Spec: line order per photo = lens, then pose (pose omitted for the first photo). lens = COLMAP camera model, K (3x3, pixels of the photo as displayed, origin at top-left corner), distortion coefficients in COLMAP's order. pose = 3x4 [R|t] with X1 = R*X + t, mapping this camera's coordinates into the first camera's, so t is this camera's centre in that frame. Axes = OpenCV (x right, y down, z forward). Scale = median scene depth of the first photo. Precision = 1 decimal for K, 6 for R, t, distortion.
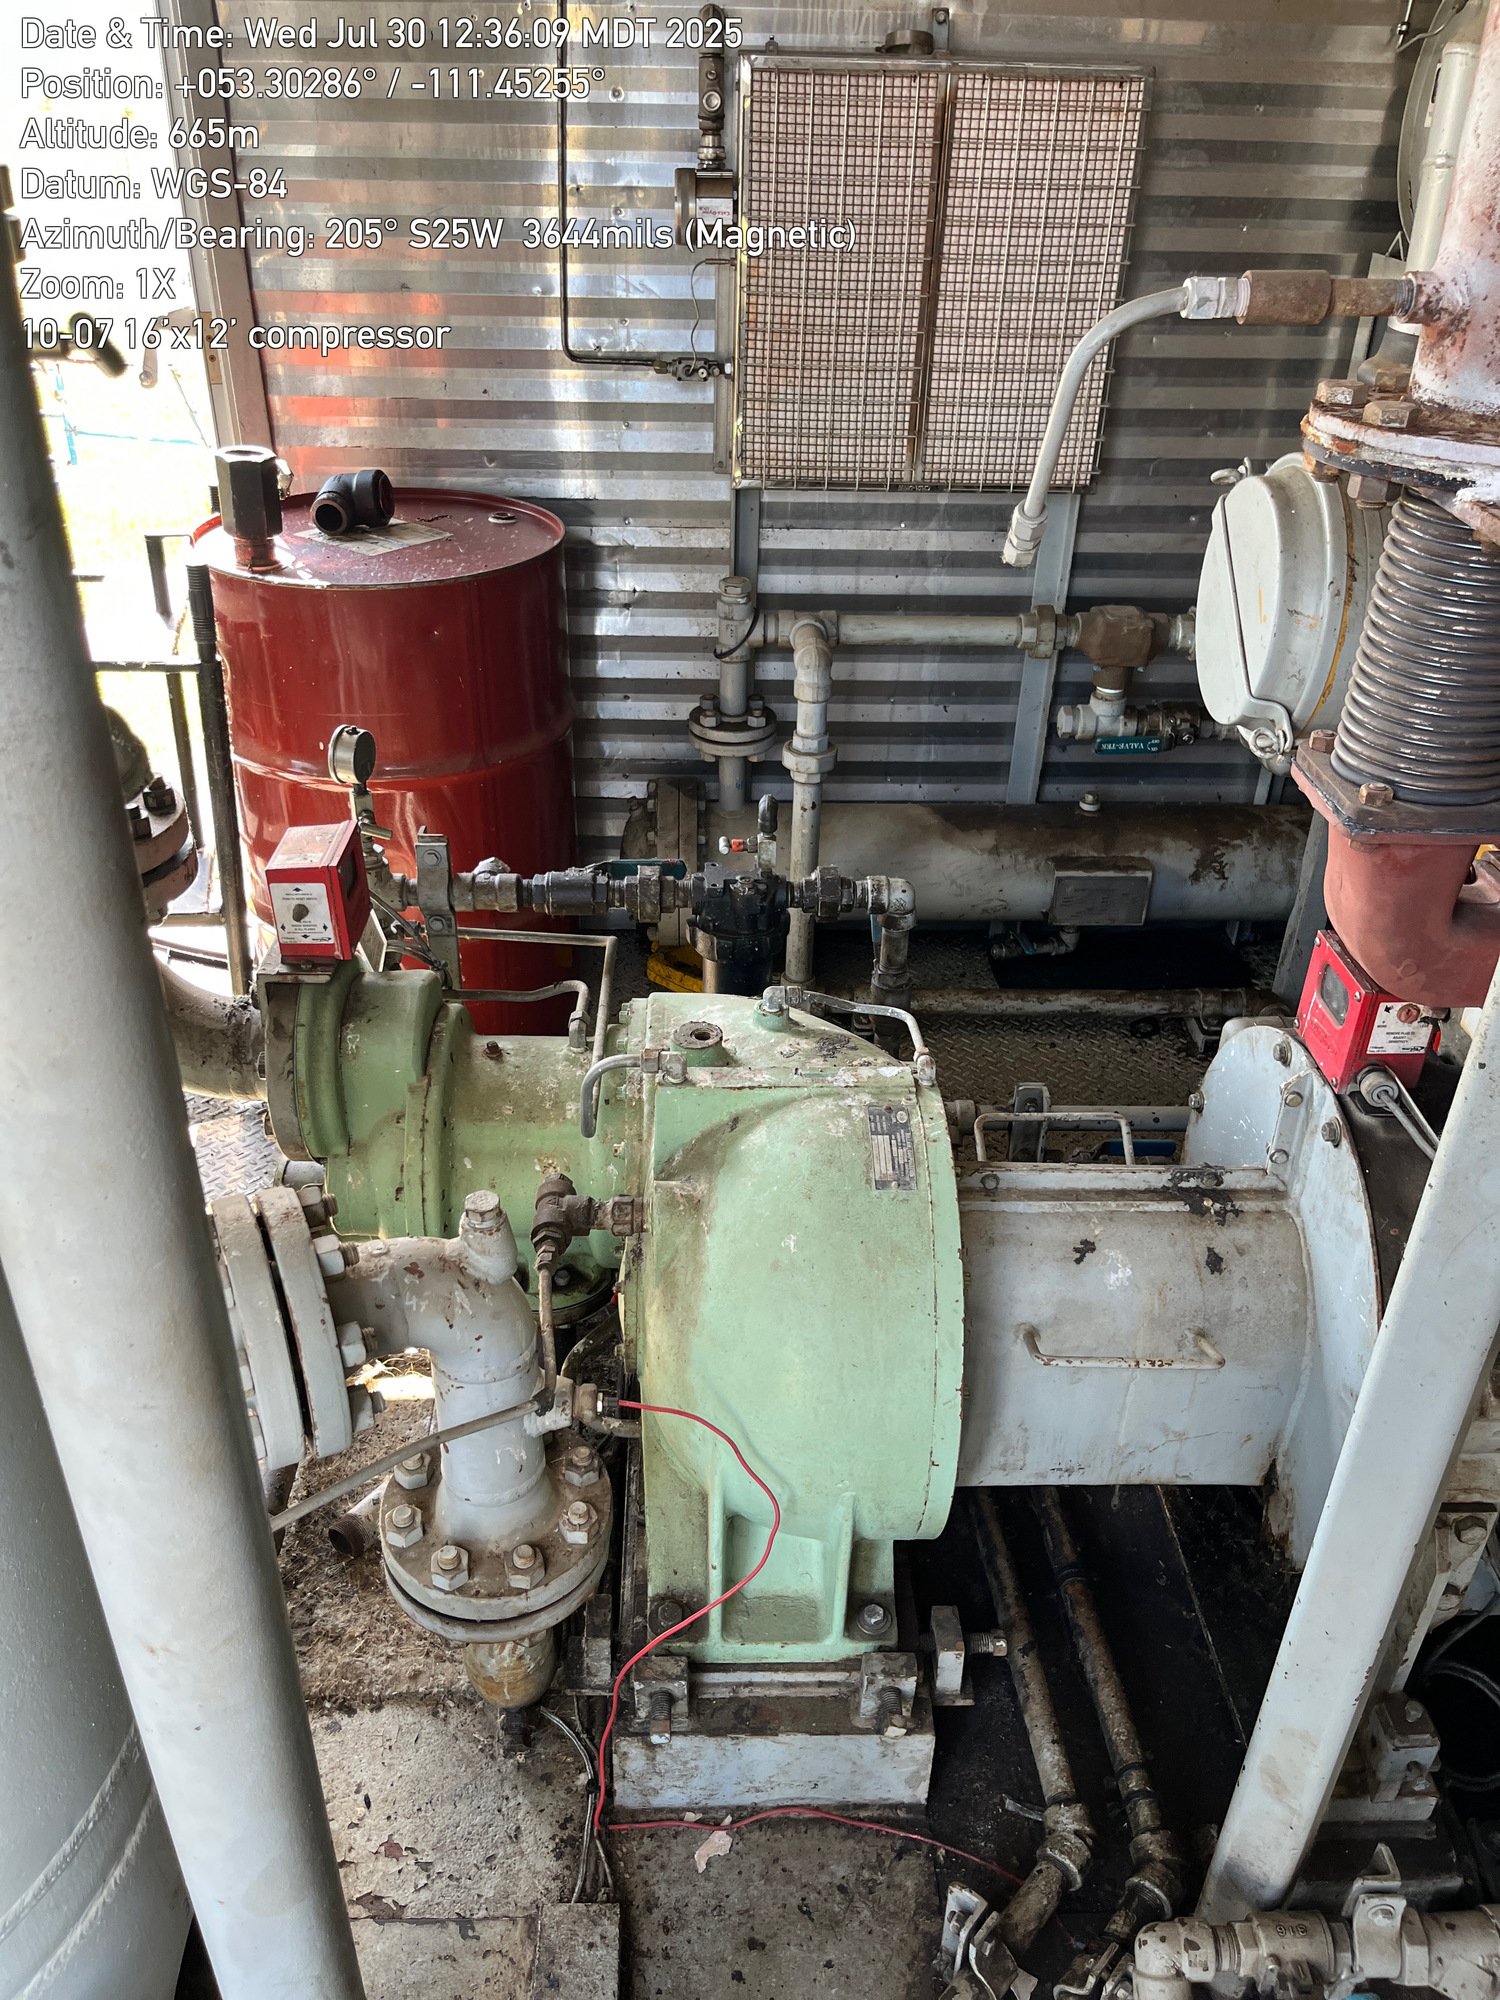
lens RADIAL K [[1514.0, 0, 731.7], [0, 1514.0, 1017.3], [0, 0, 1]] dist [0.059920, -0.095725]
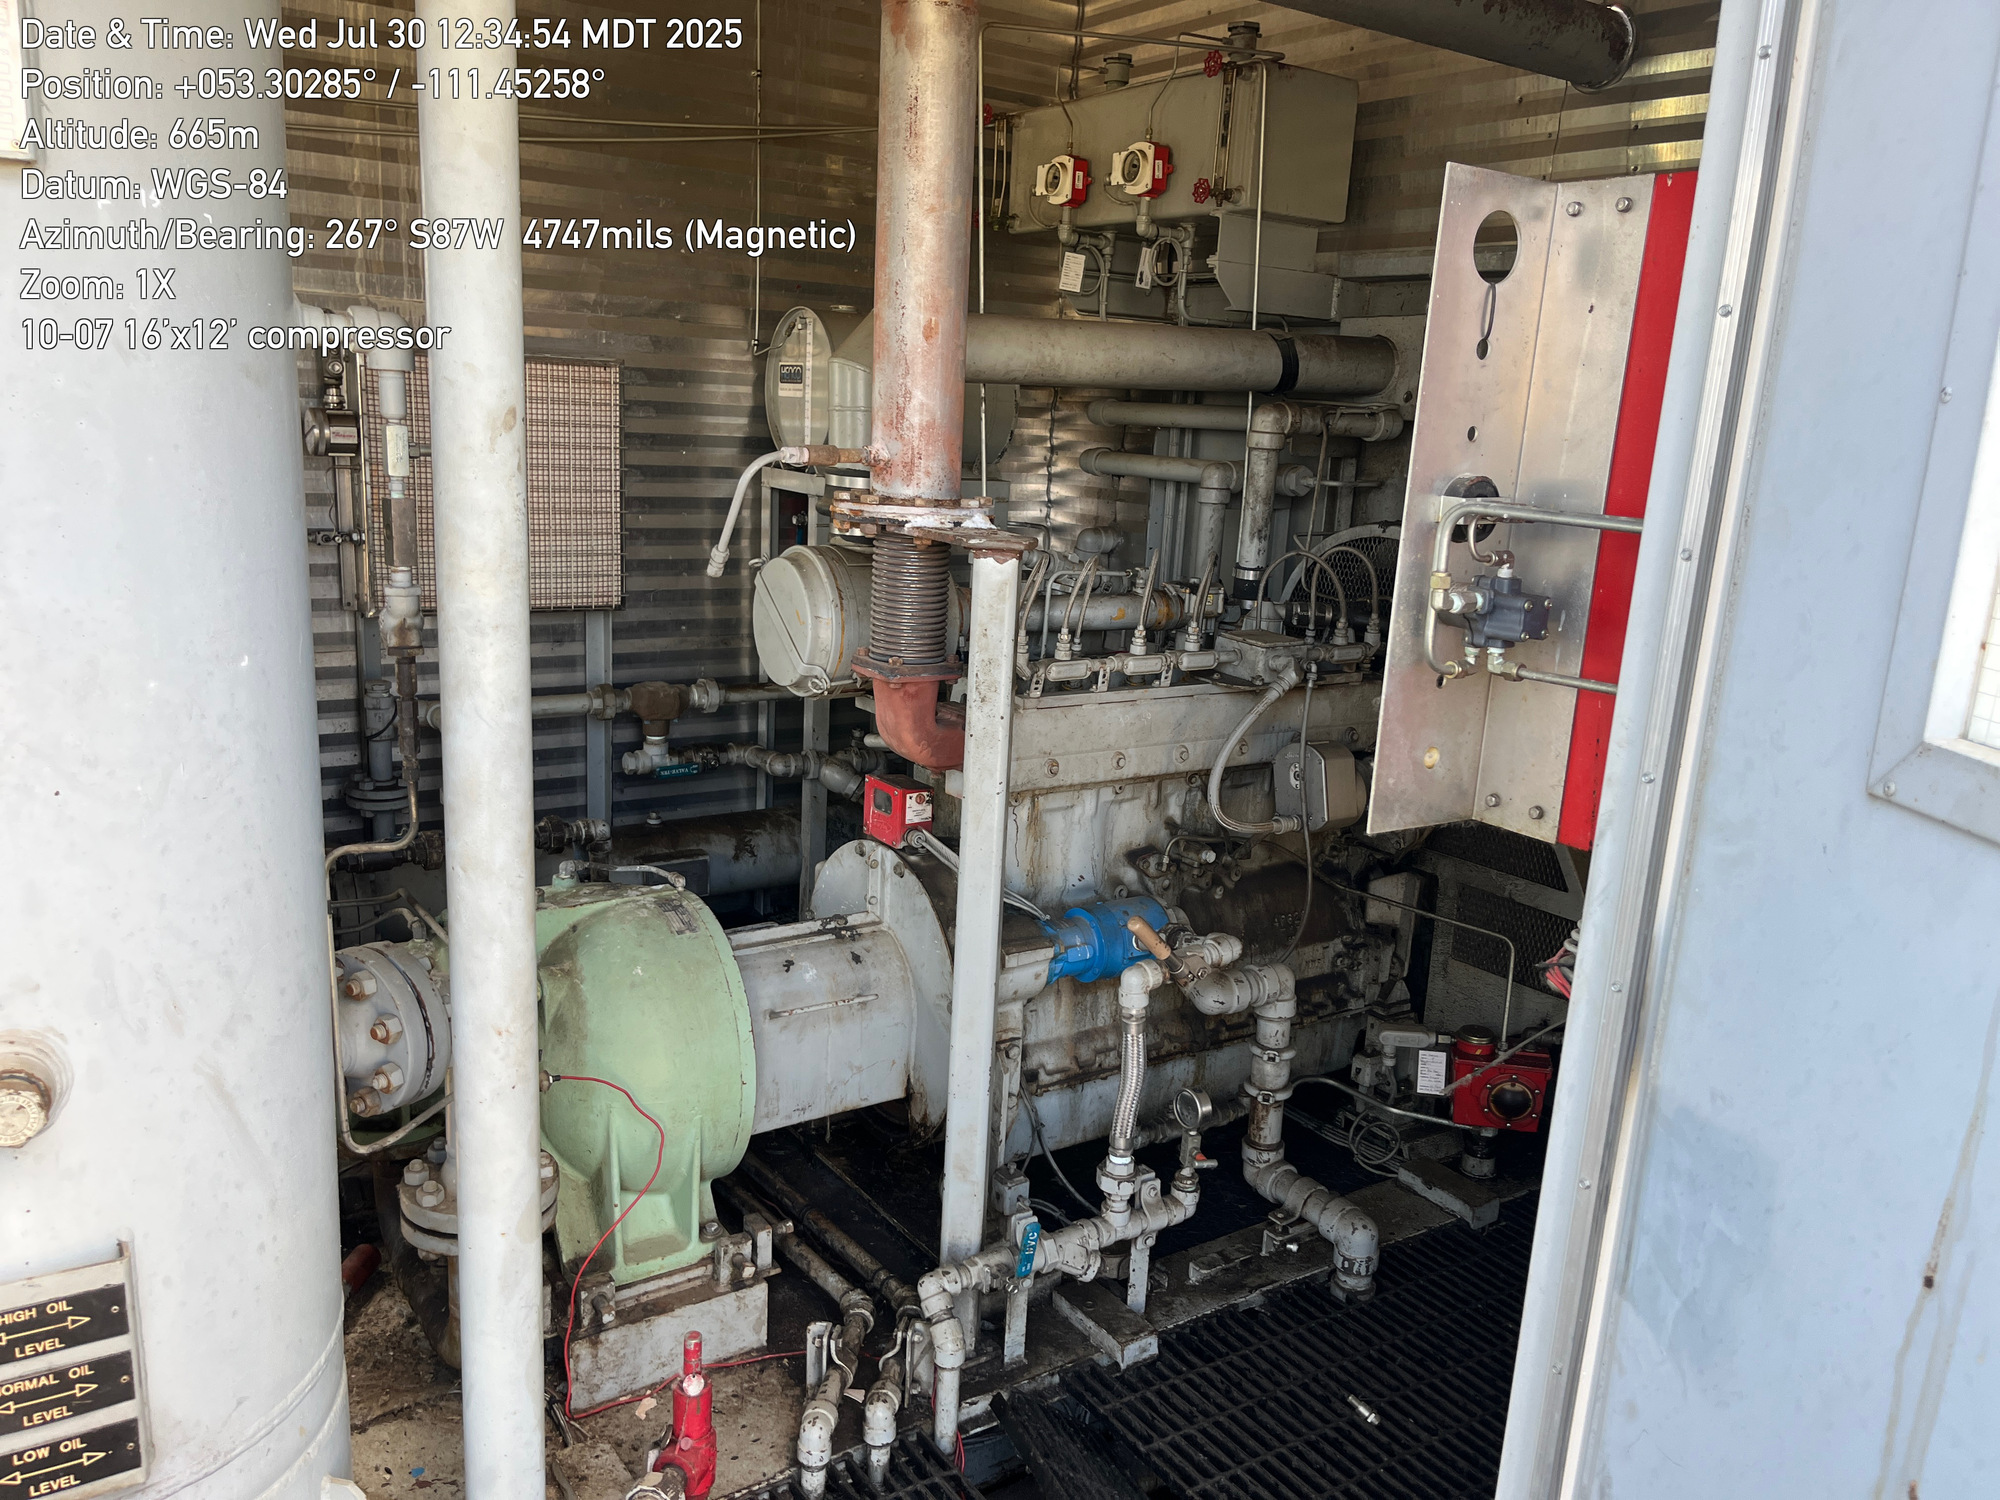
lens RADIAL K [[1506.1, 0, 990.6], [0, 1506.1, 770.8], [0, 0, 1]] dist [0.073481, -0.121496]
pose [[0.837781, -0.104051, 0.536000, -0.455263], [0.252483, 0.944240, -0.211335, 0.349614], [-0.484124, 0.312383, 0.817338, -0.565501]]
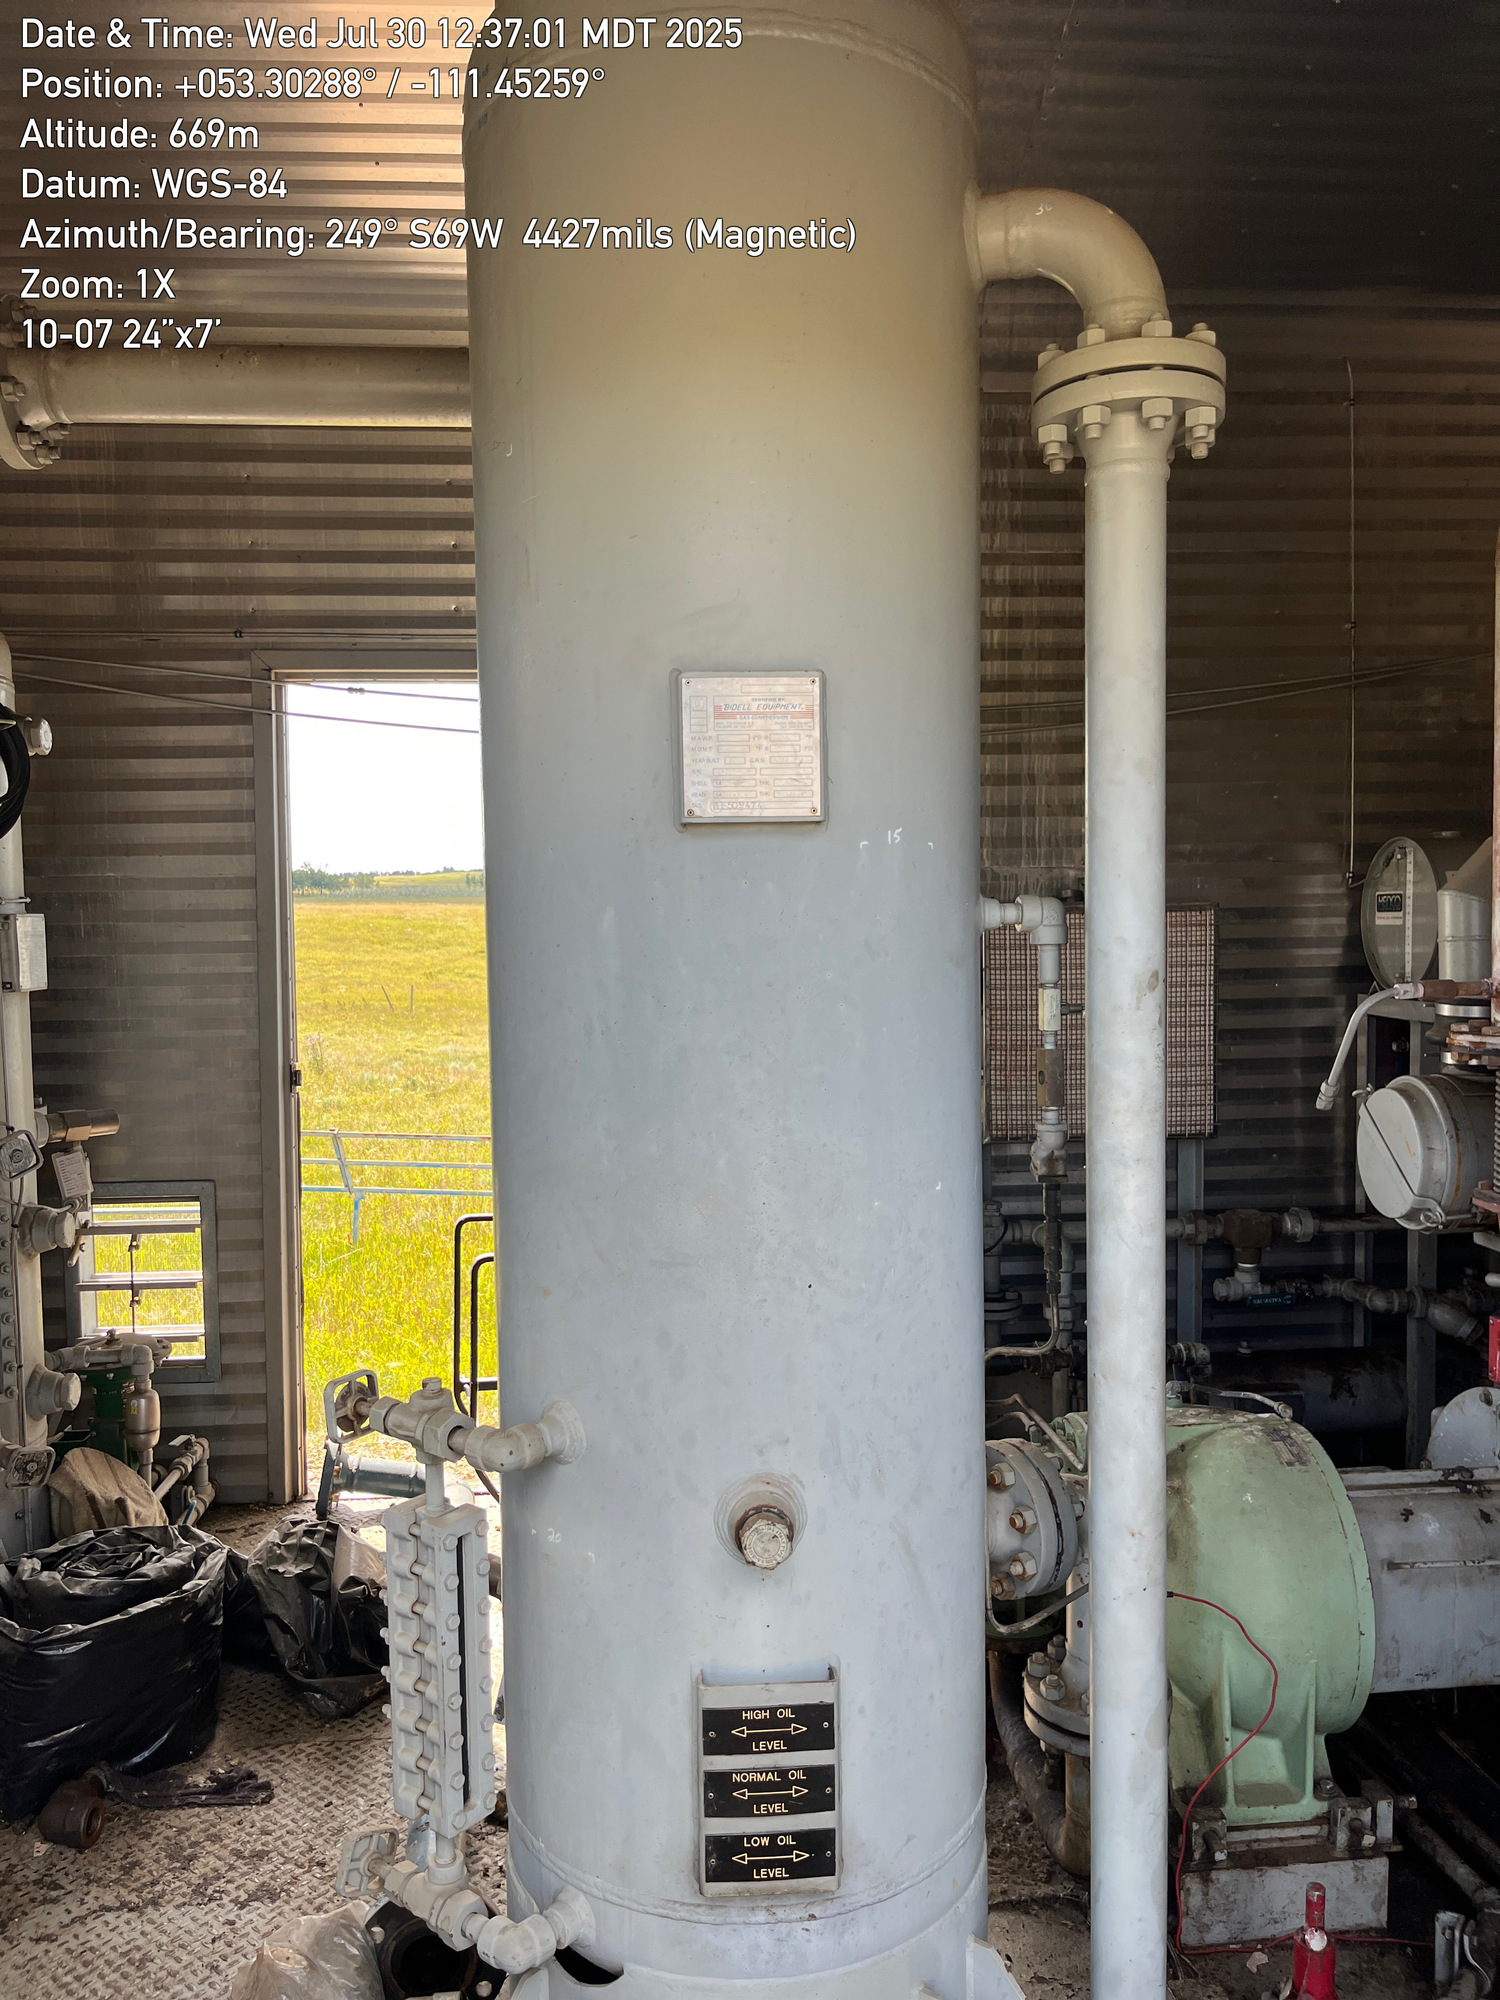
lens RADIAL K [[1514.0, 0, 731.7], [0, 1514.0, 1017.3], [0, 0, 1]] dist [0.059920, -0.095725]
pose [[0.997851, -0.038836, 0.052774, -0.543358], [0.058846, 0.885389, -0.461112, 0.380116], [-0.028818, 0.463226, 0.885771, -0.672403]]
